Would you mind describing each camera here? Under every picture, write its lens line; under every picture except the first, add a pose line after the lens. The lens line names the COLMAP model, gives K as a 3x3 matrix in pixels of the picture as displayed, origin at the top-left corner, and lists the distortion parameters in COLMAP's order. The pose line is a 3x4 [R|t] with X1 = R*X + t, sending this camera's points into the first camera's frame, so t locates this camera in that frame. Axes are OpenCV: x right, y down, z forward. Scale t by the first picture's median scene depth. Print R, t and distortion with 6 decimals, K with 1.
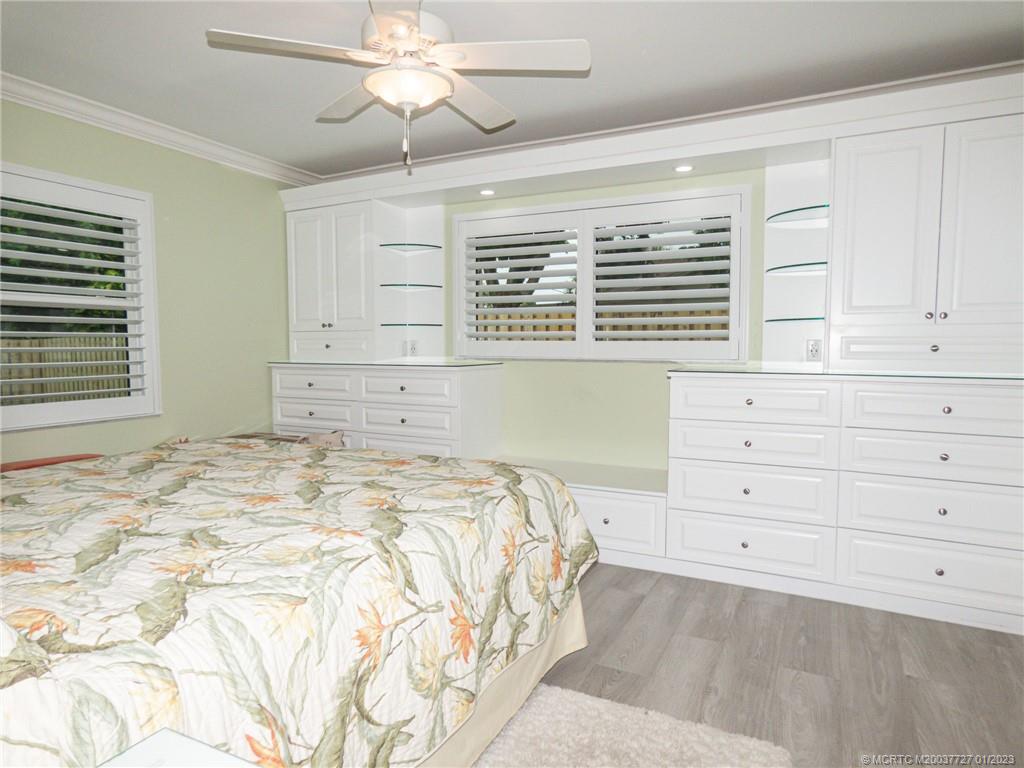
lens RADIAL K [[628.5, 0, 512.0], [0, 628.5, 384.0], [0, 0, 1]] dist [-0.041689, 0.054270]
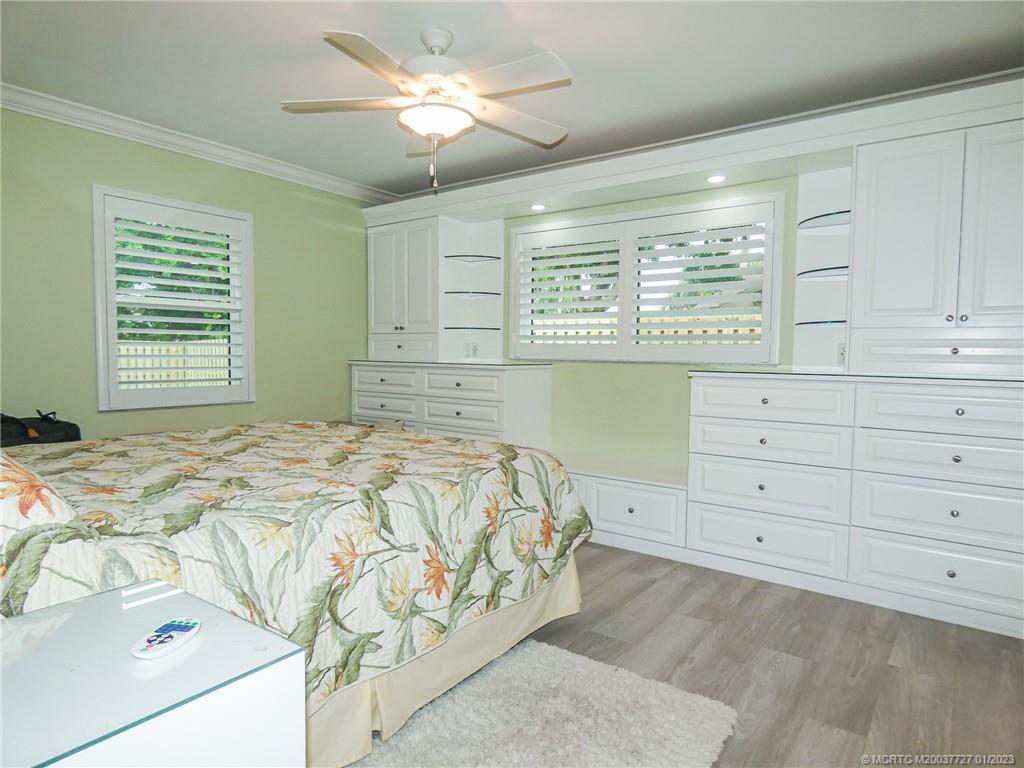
lens RADIAL K [[613.9, 0, 512.0], [0, 613.9, 384.0], [0, 0, 1]] dist [-0.004612, 0.001193]
pose [[0.986371, 0.020826, -0.163214, 0.209499], [-0.022967, 0.999673, -0.011243, 0.034861], [0.162927, 0.014839, 0.986527, -0.125938]]
